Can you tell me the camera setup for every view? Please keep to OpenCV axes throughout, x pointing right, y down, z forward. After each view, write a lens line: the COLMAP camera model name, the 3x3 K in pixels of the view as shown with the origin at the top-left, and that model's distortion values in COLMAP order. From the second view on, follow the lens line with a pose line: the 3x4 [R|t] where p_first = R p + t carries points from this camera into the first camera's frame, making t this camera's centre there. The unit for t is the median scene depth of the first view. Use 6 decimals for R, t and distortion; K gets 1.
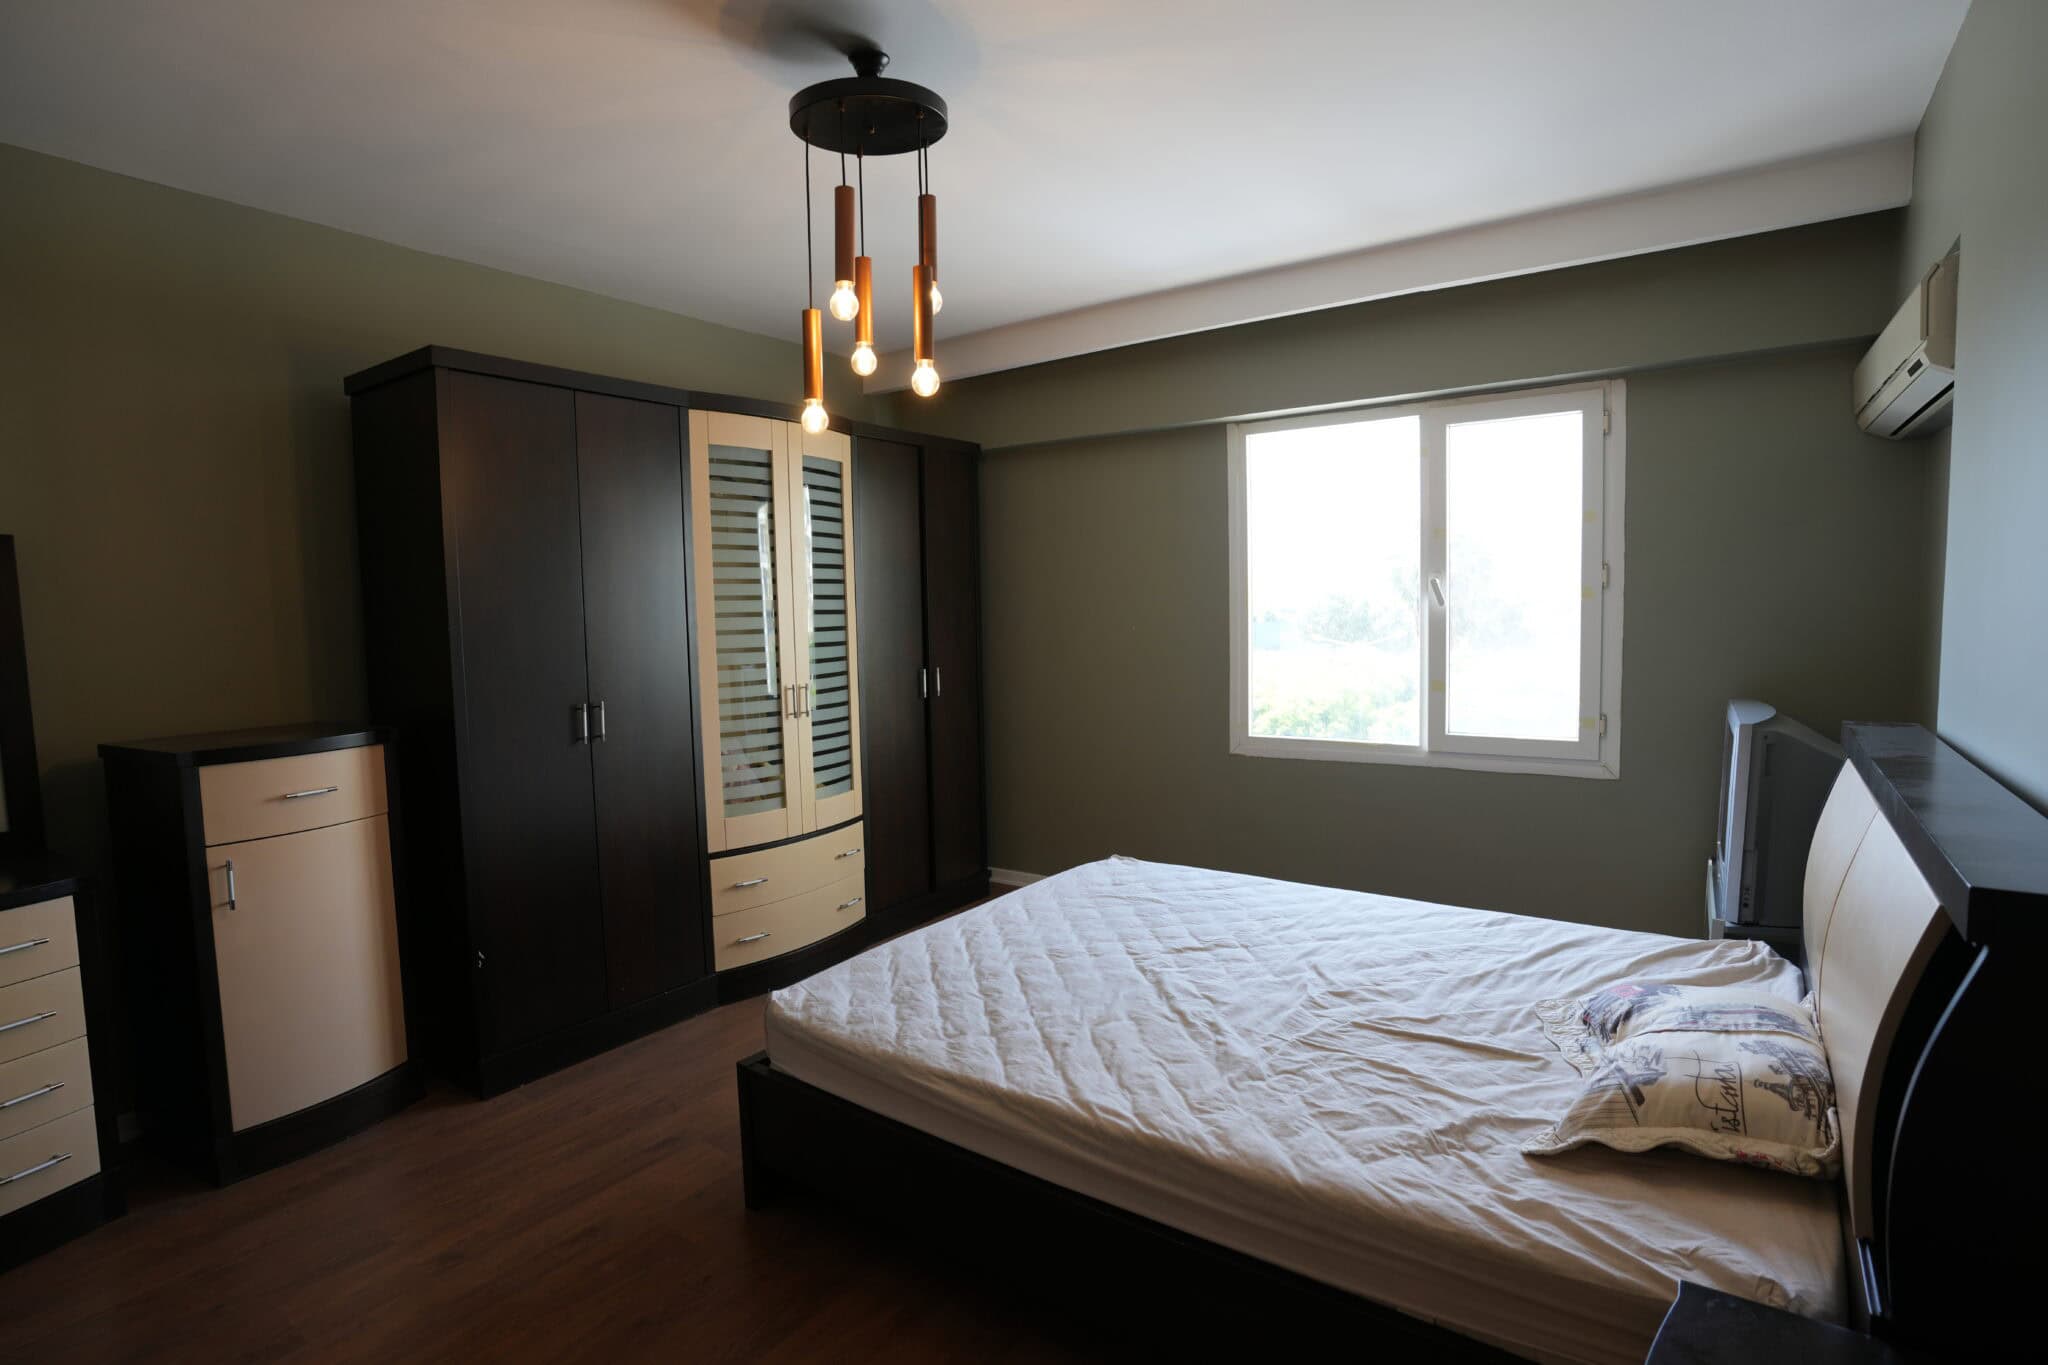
lens RADIAL K [[1001.9, 0, 1025.8], [0, 1001.9, 685.6], [0, 0, 1]] dist [-0.072151, 0.028738]
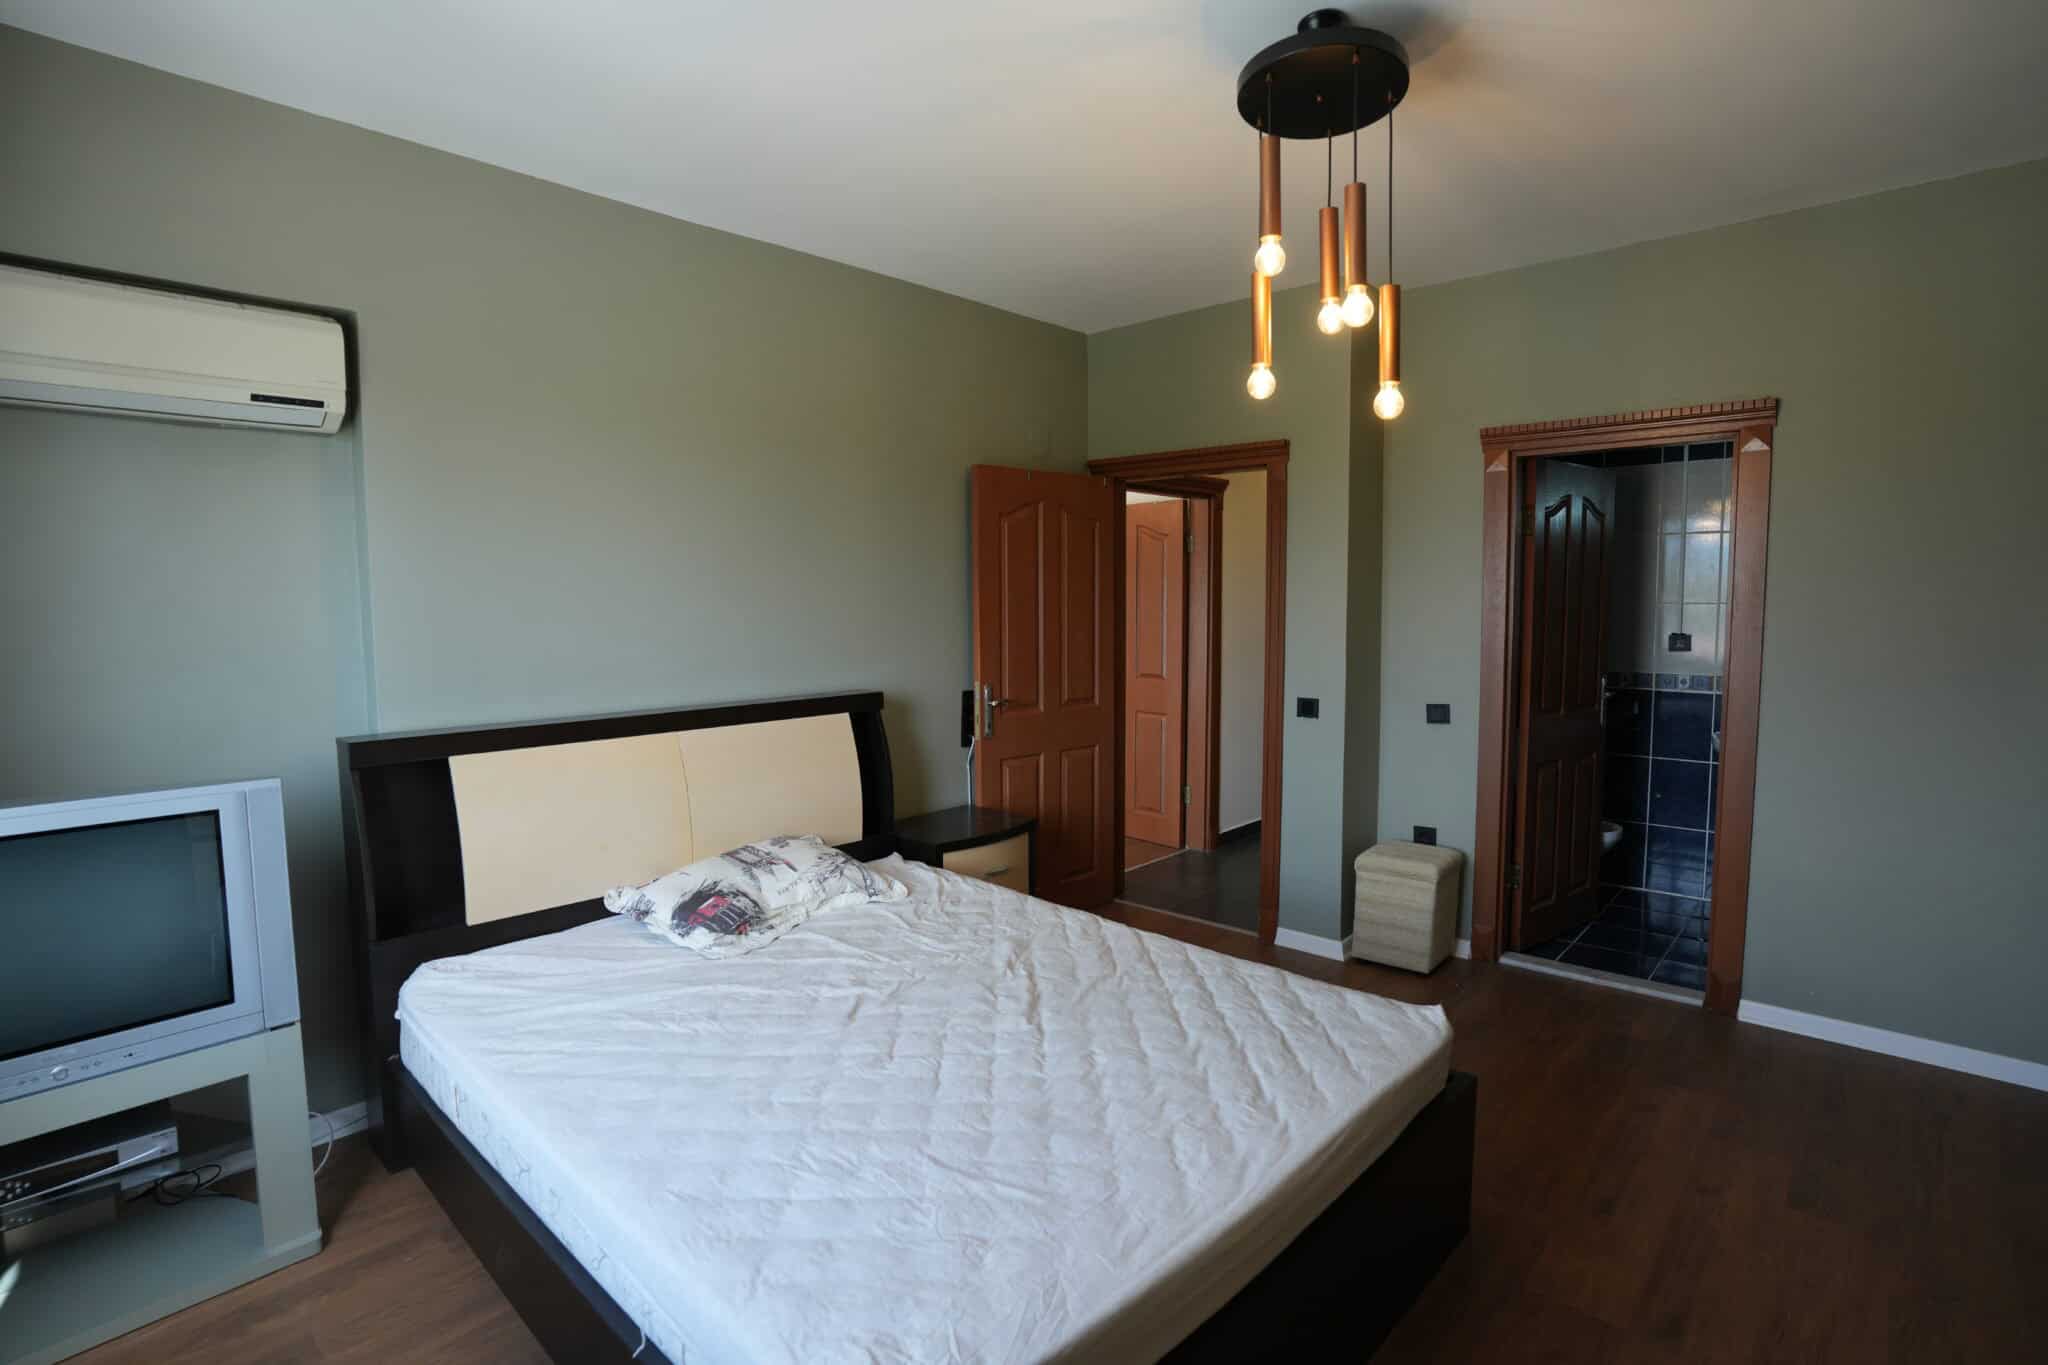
lens RADIAL K [[1001.9, 0, 1019.6], [0, 1001.9, 682.9], [0, 0, 1]] dist [-0.072151, 0.028738]
pose [[-0.990689, 0.018596, 0.134870, 0.011785], [0.039631, 0.987118, 0.155007, -0.159782], [-0.130250, 0.158909, -0.978664, 1.930604]]
